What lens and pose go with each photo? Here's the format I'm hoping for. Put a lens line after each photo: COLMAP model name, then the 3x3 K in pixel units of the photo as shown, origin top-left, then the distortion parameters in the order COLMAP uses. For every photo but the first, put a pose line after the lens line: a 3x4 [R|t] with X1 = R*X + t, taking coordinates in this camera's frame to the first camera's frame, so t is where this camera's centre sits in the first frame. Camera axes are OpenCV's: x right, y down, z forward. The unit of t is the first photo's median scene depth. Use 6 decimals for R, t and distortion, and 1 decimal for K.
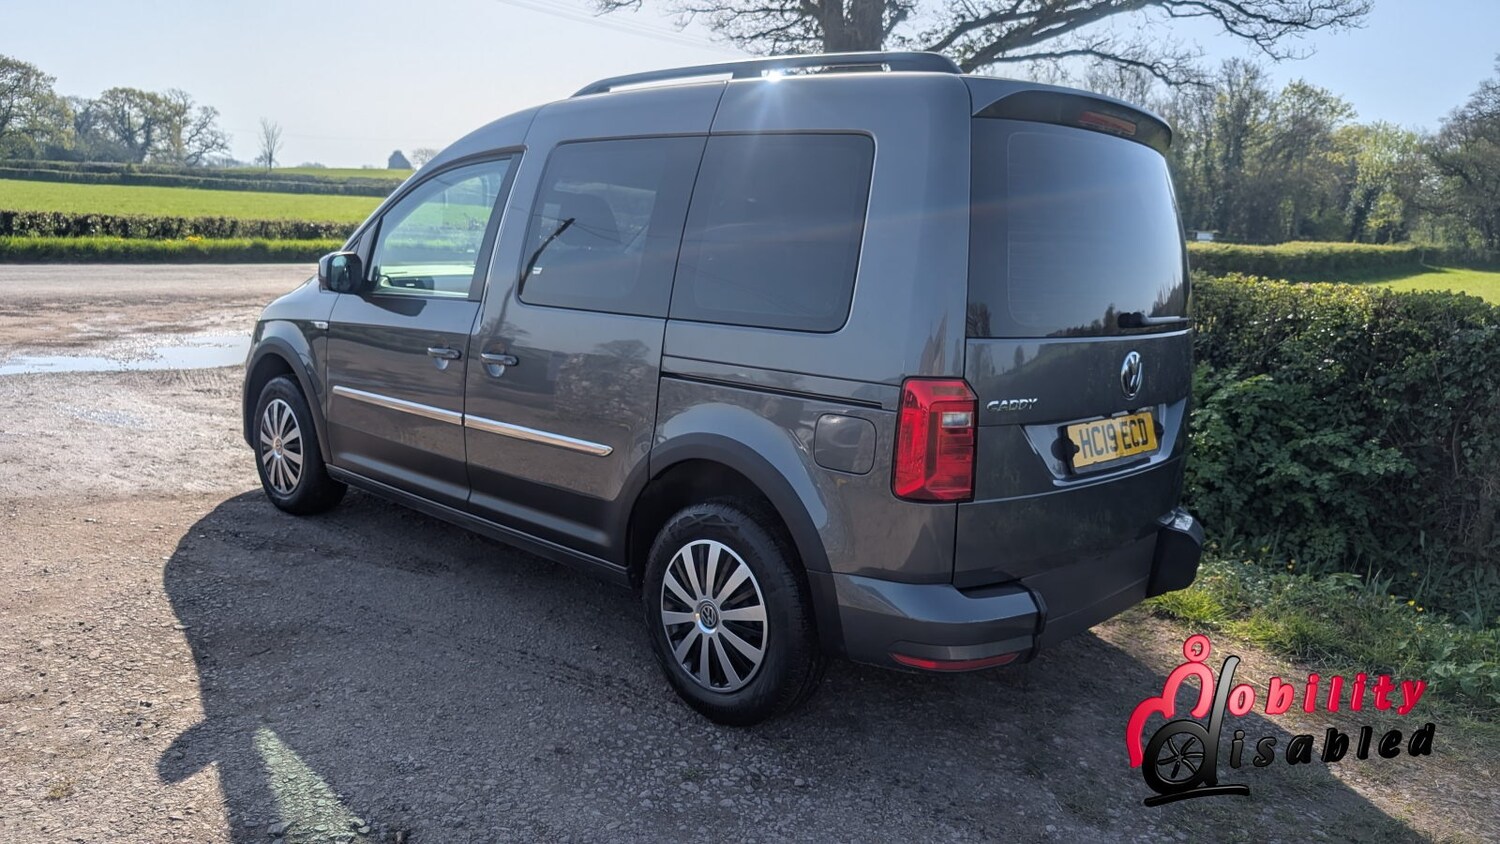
lens RADIAL K [[1087.5, 0, 737.3], [0, 1087.5, 414.6], [0, 0, 1]] dist [0.004994, -0.000252]
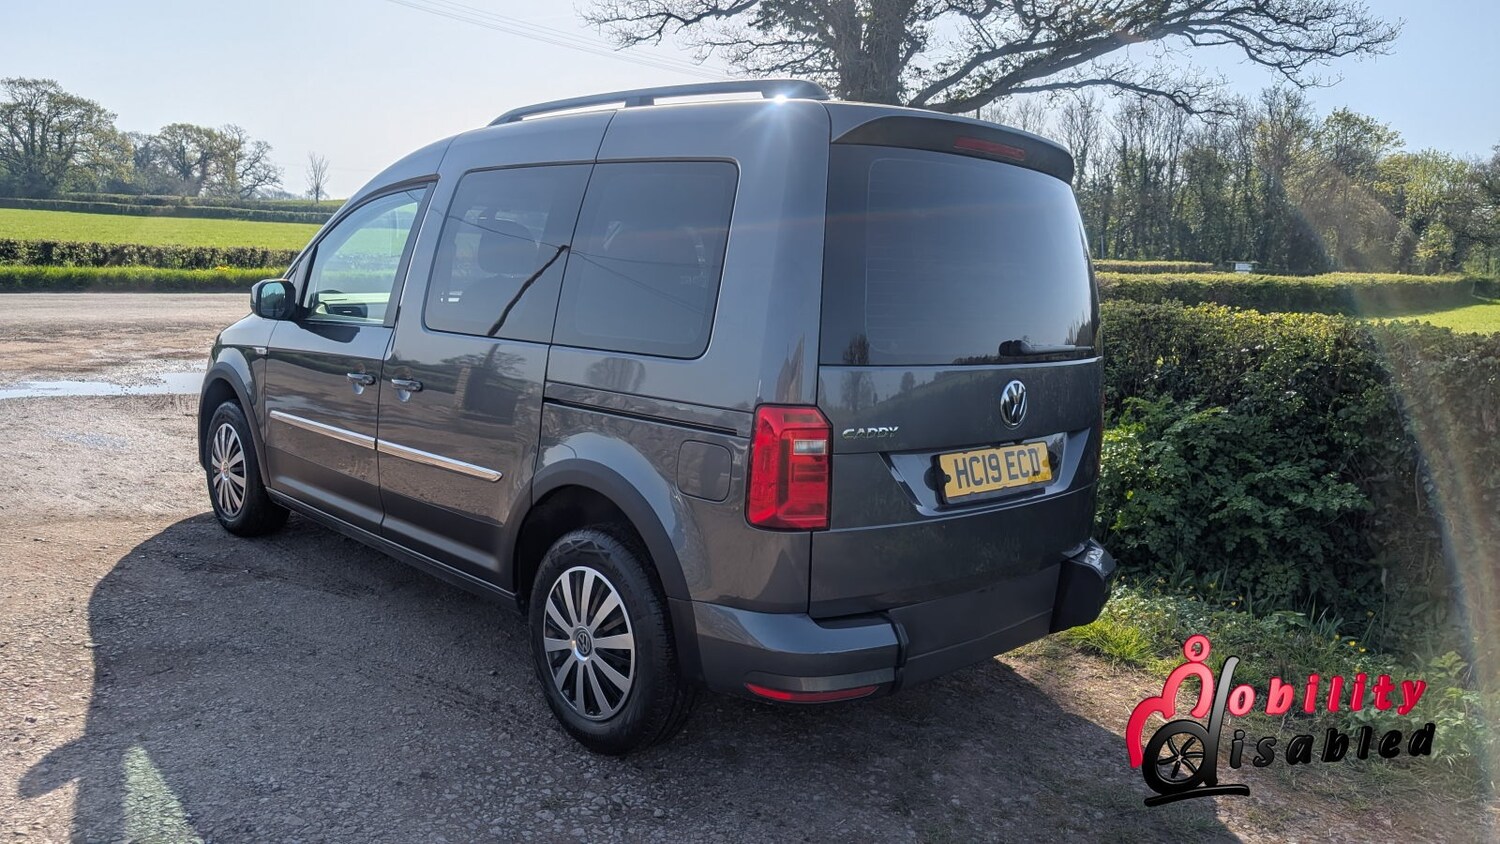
lens RADIAL K [[1085.1, 0, 758.5], [0, 1085.1, 417.0], [0, 0, 1]] dist [0.007540, -0.001162]
pose [[0.998689, 0.007543, -0.050624, 0.122938], [-0.008850, 0.999632, -0.025636, 0.001675], [0.050412, 0.026050, 0.998389, 0.006426]]
